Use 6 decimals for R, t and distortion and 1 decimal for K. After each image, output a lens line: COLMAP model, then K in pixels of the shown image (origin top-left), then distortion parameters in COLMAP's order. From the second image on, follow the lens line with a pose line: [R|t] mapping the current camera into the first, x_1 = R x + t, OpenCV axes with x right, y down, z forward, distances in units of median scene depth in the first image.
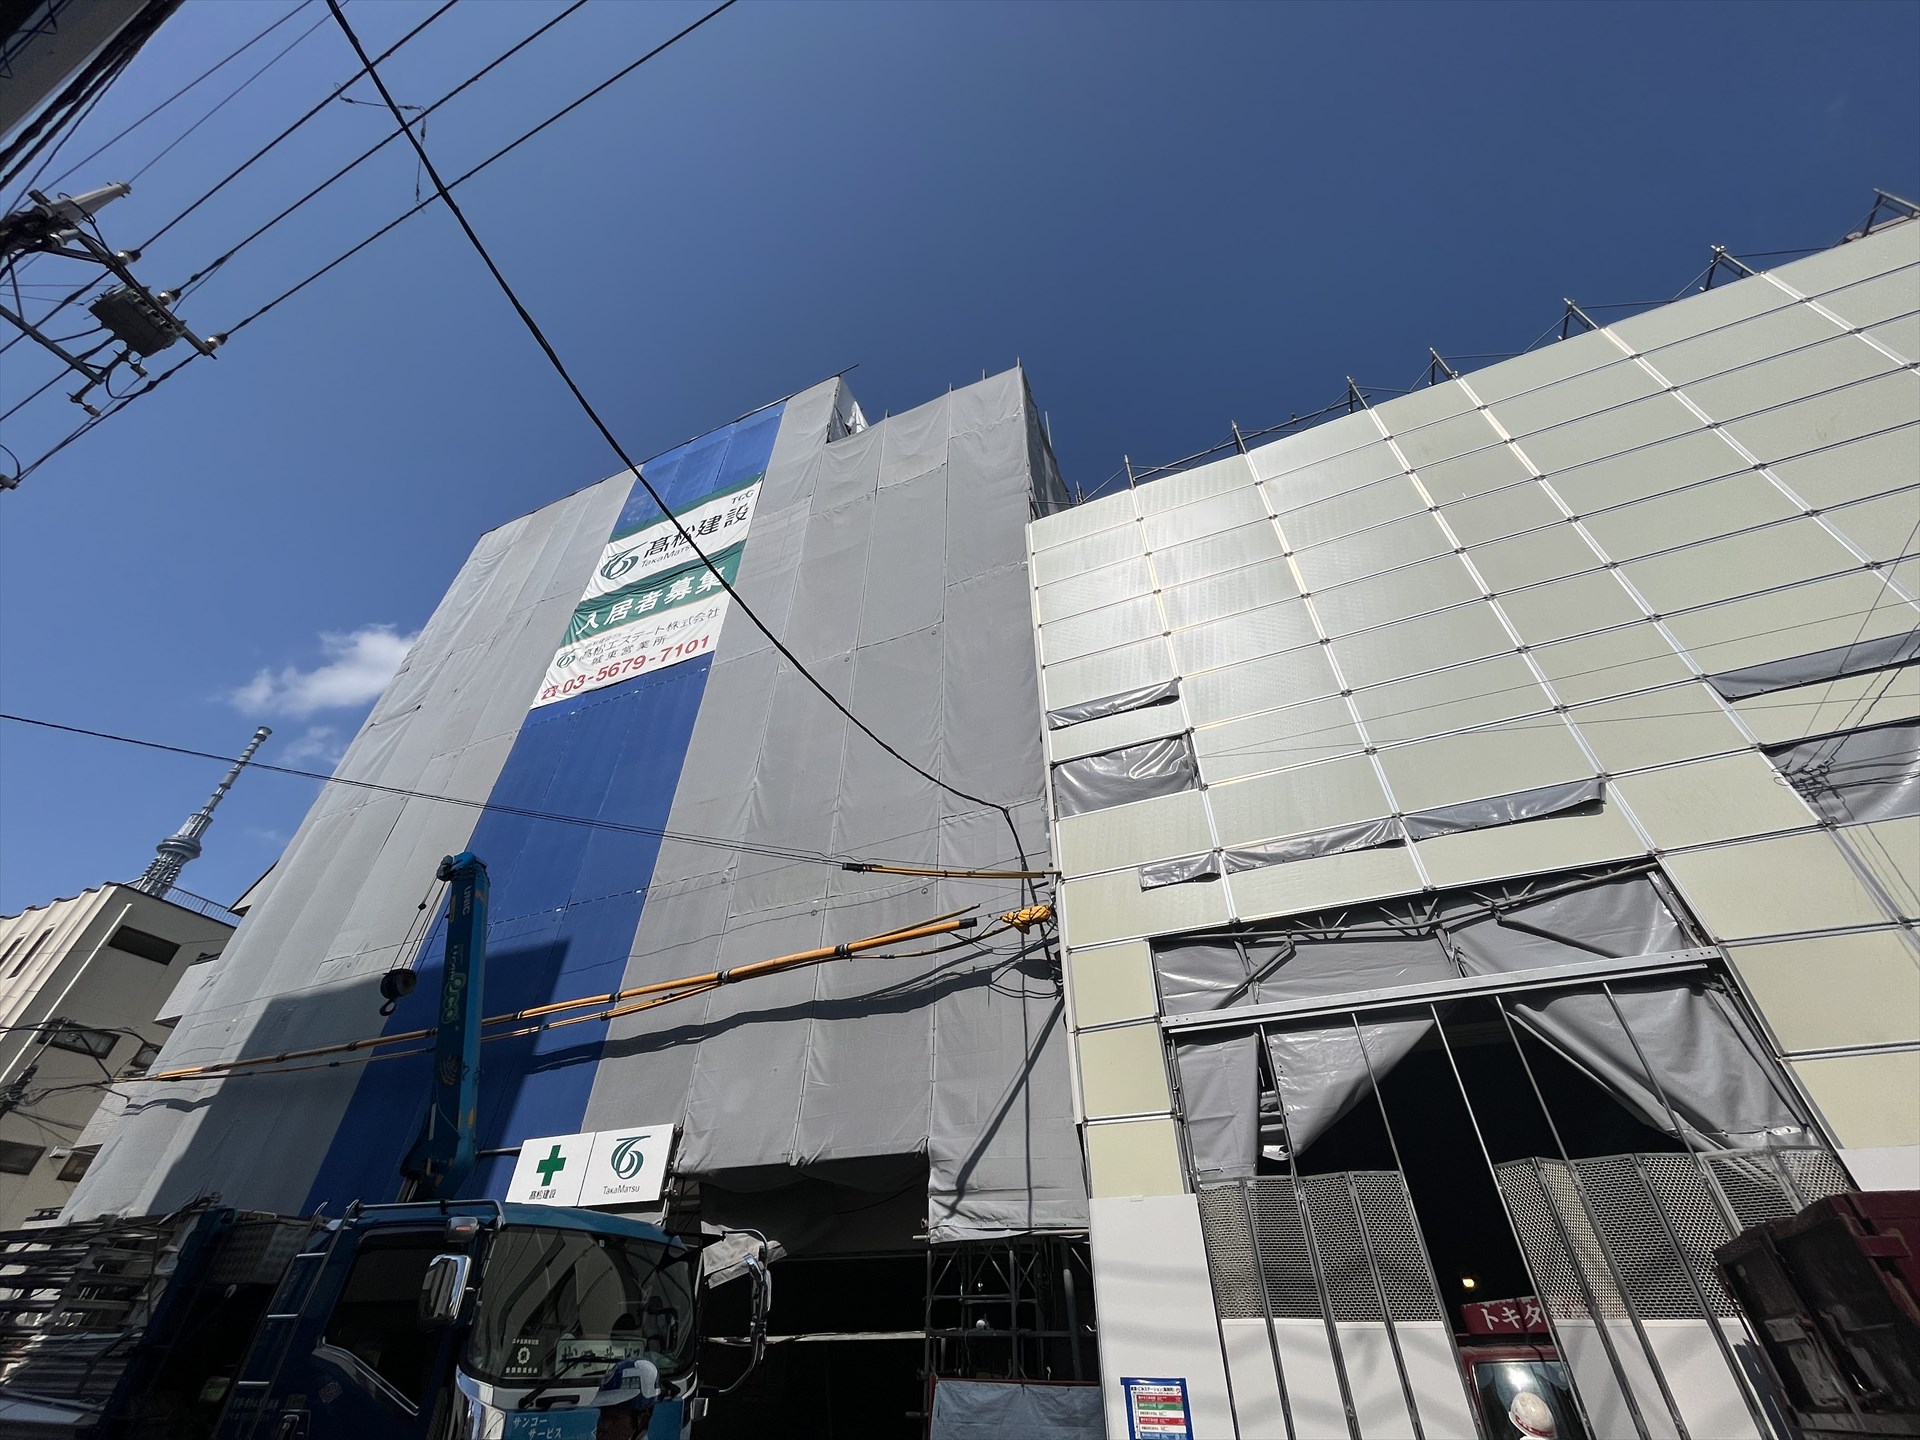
lens RADIAL K [[780.5, 0, 956.6], [0, 780.5, 721.0], [0, 0, 1]] dist [-0.002637, 0.000106]
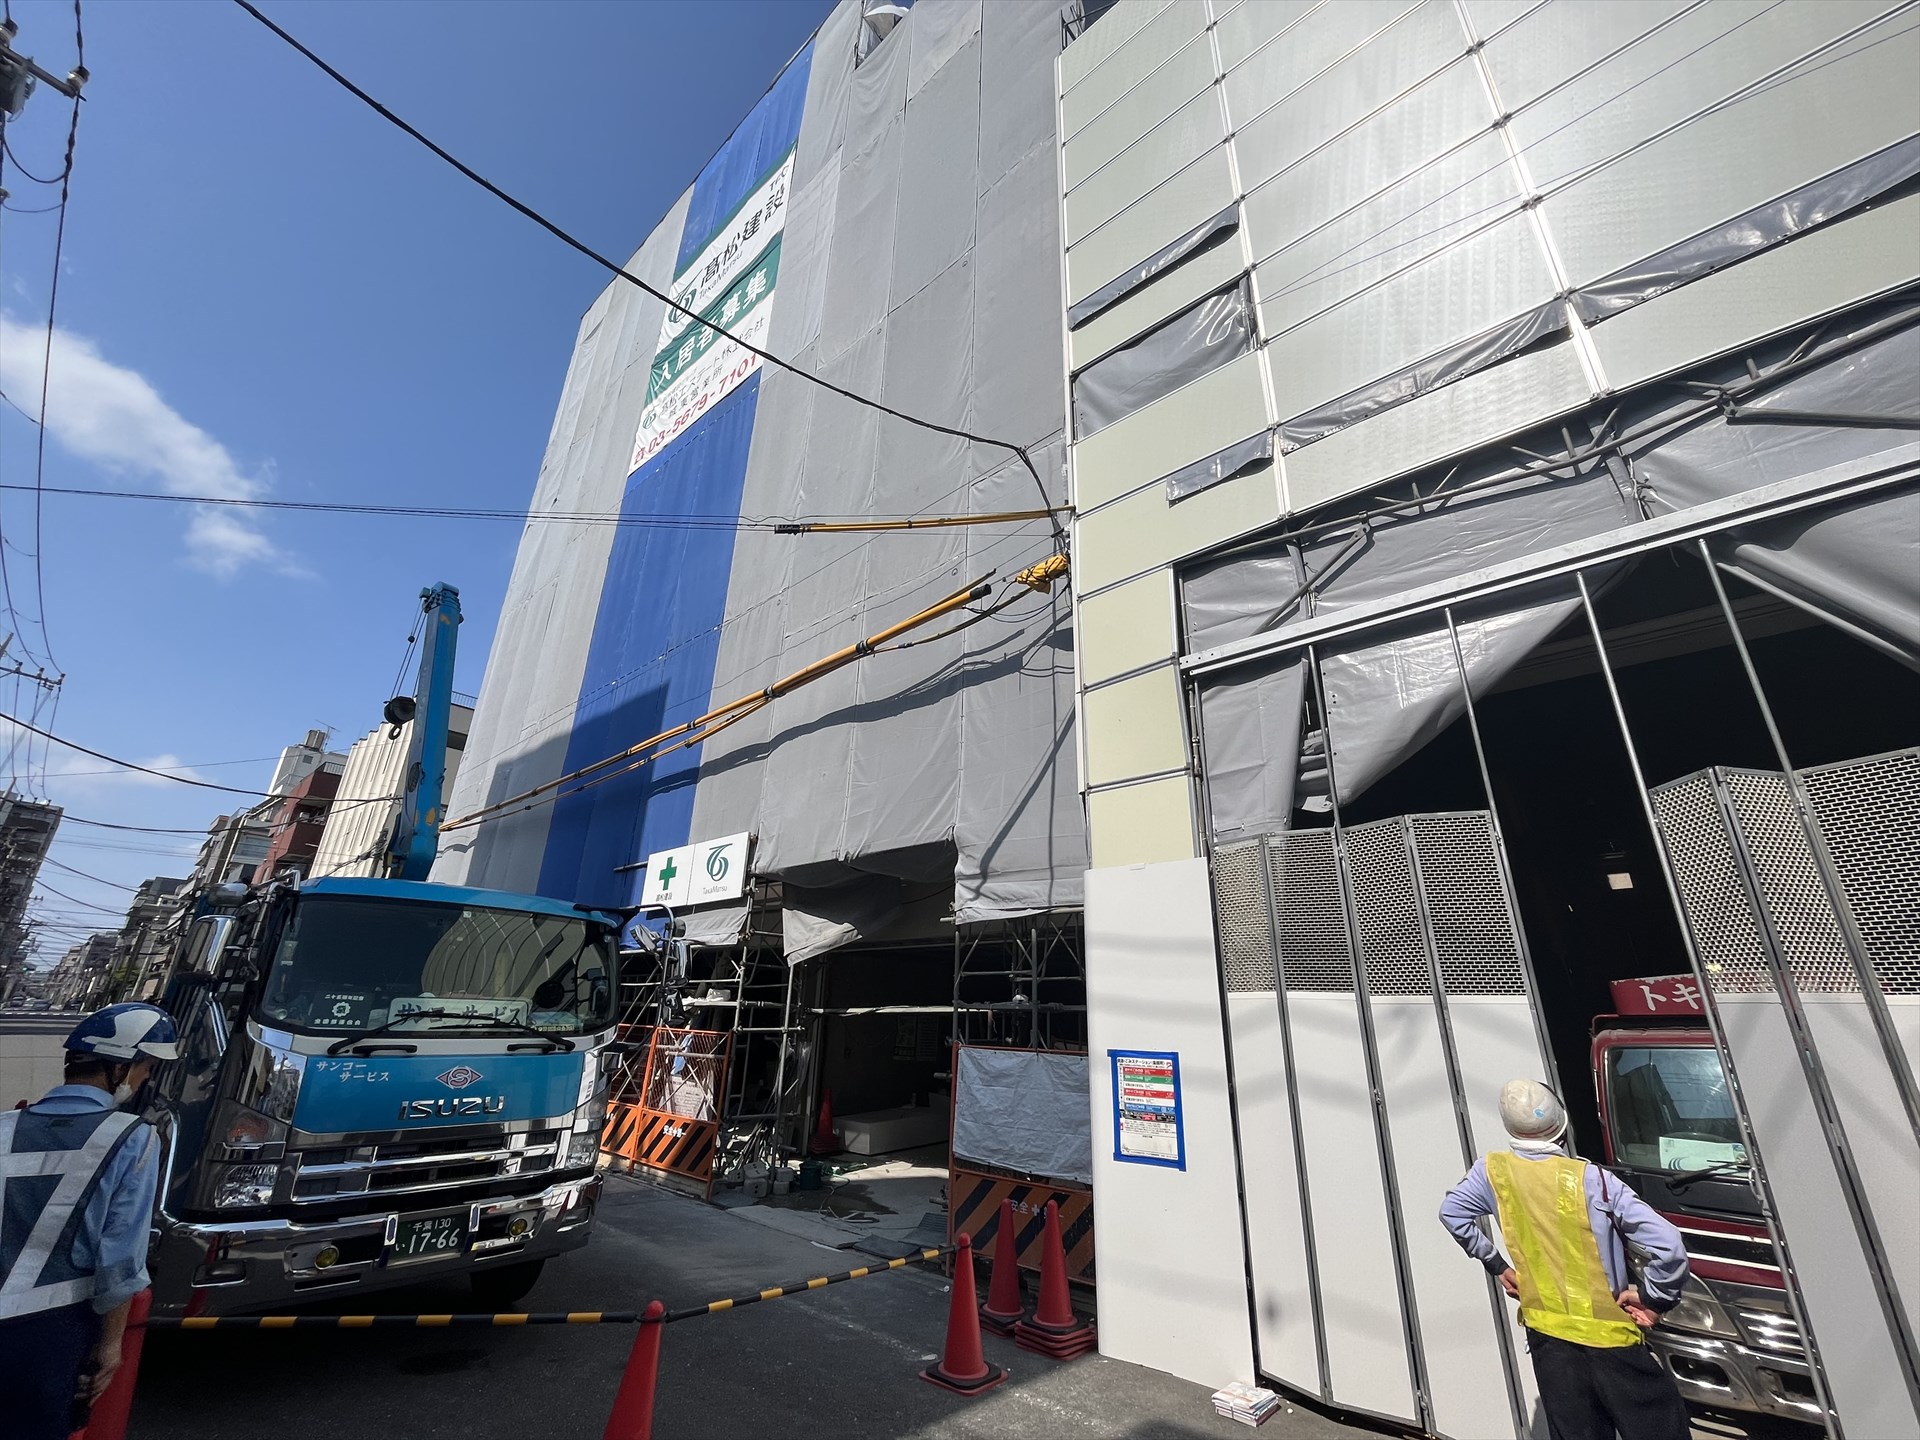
lens RADIAL K [[780.5, 0, 956.9], [0, 780.5, 720.4], [0, 0, 1]] dist [-0.002637, 0.000106]
pose [[0.951108, -0.093938, -0.294225, 0.229252], [0.177796, 0.945477, 0.272877, 0.161396], [0.252550, -0.311848, 0.915953, 0.194341]]
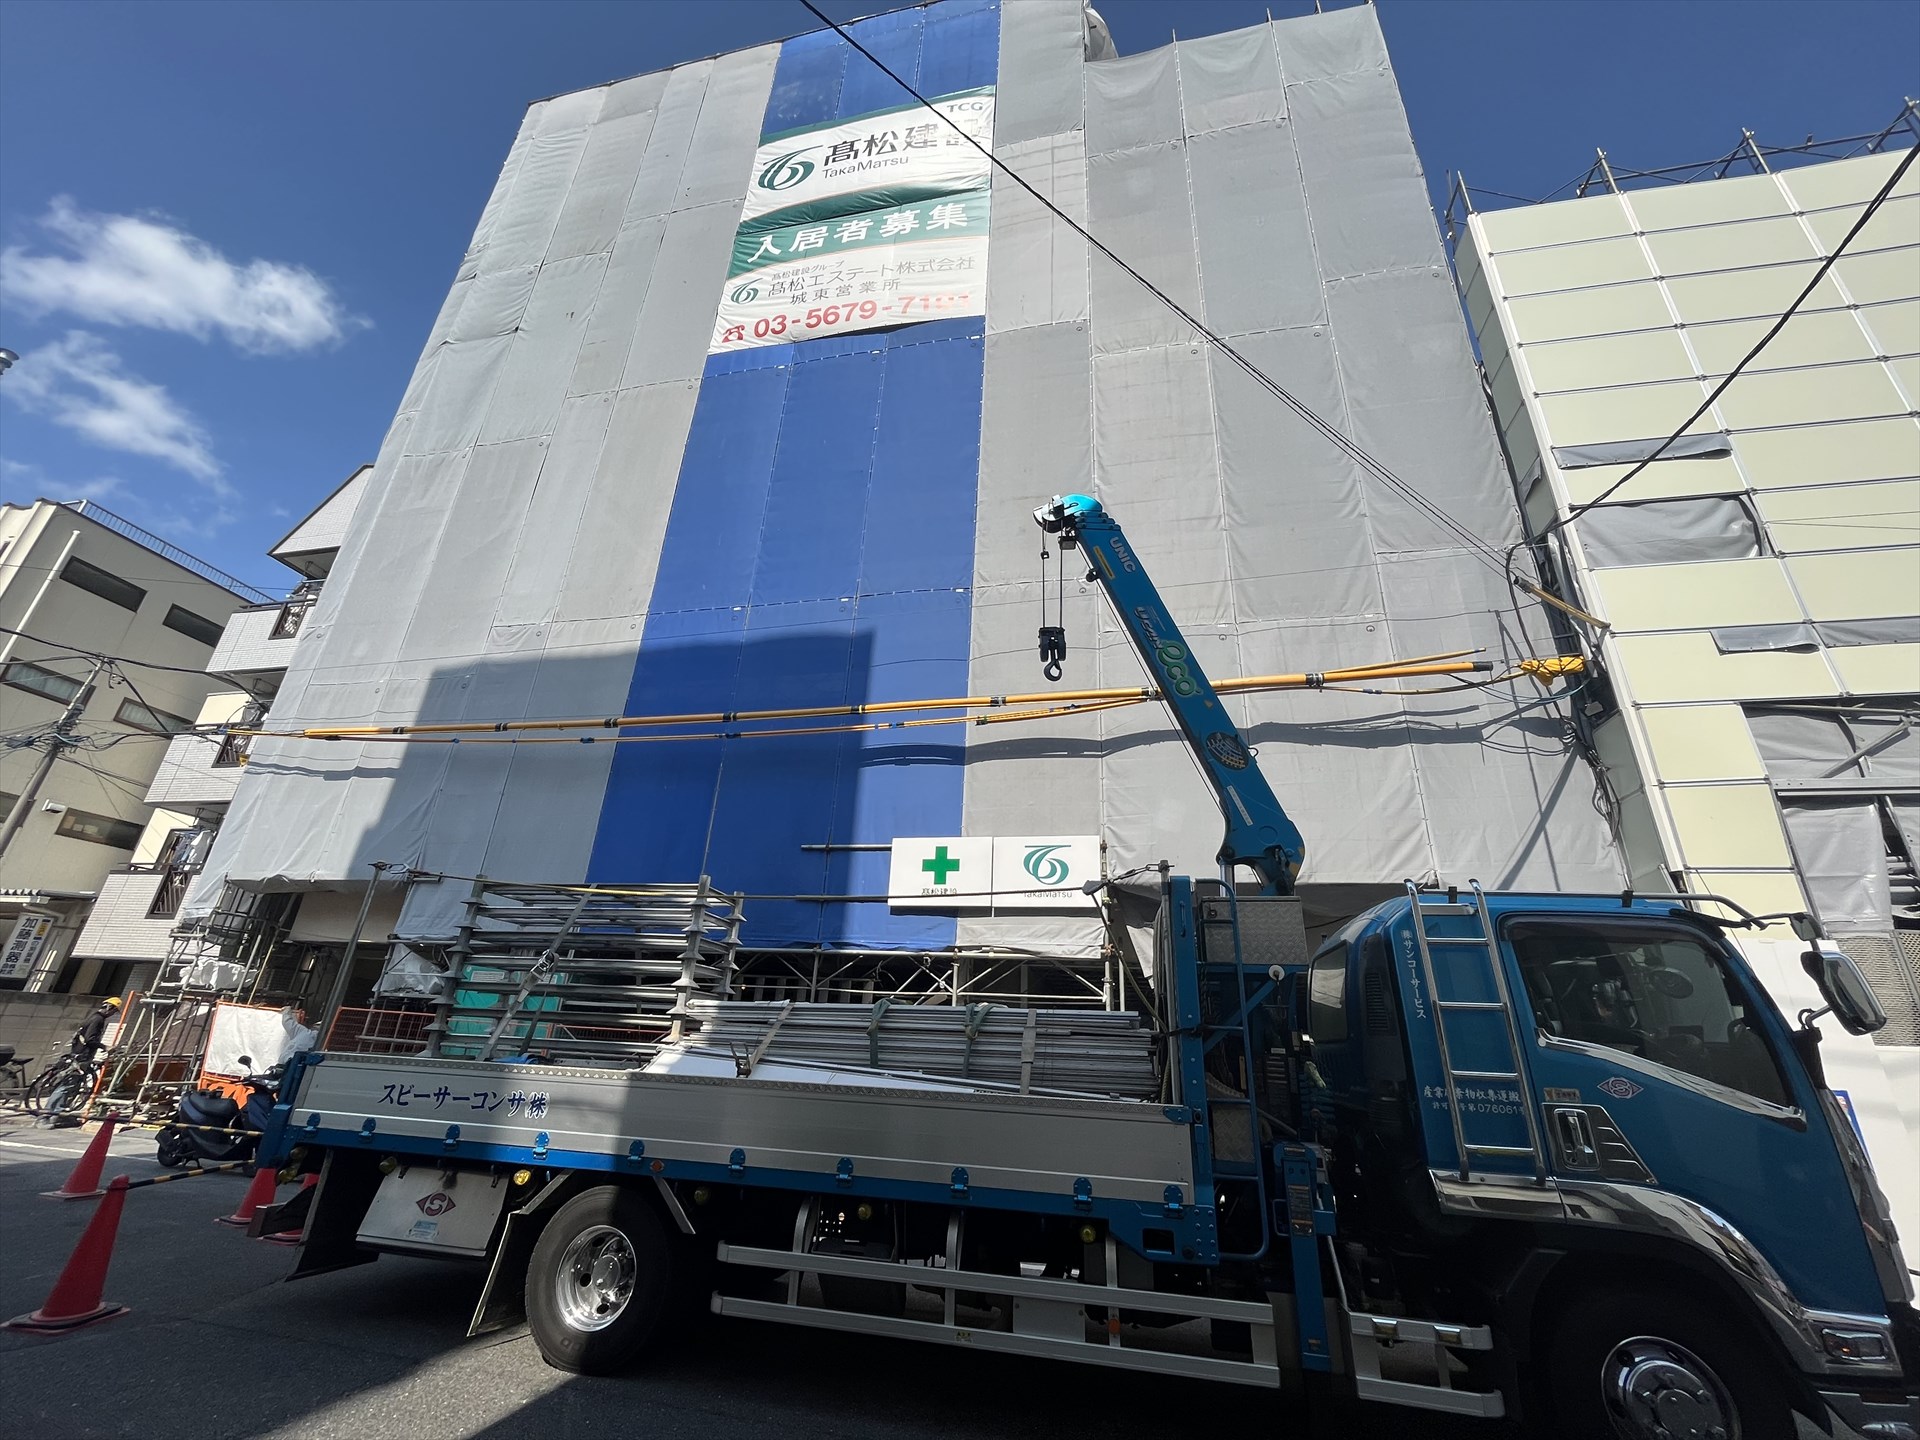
lens RADIAL K [[780.5, 0, 957.6], [0, 780.5, 721.1], [0, 0, 1]] dist [-0.002637, 0.000106]
pose [[0.980585, 0.112382, 0.160699, -0.754644], [-0.153760, 0.949240, 0.274412, 0.167108], [-0.121703, -0.293793, 0.948090, 0.186045]]
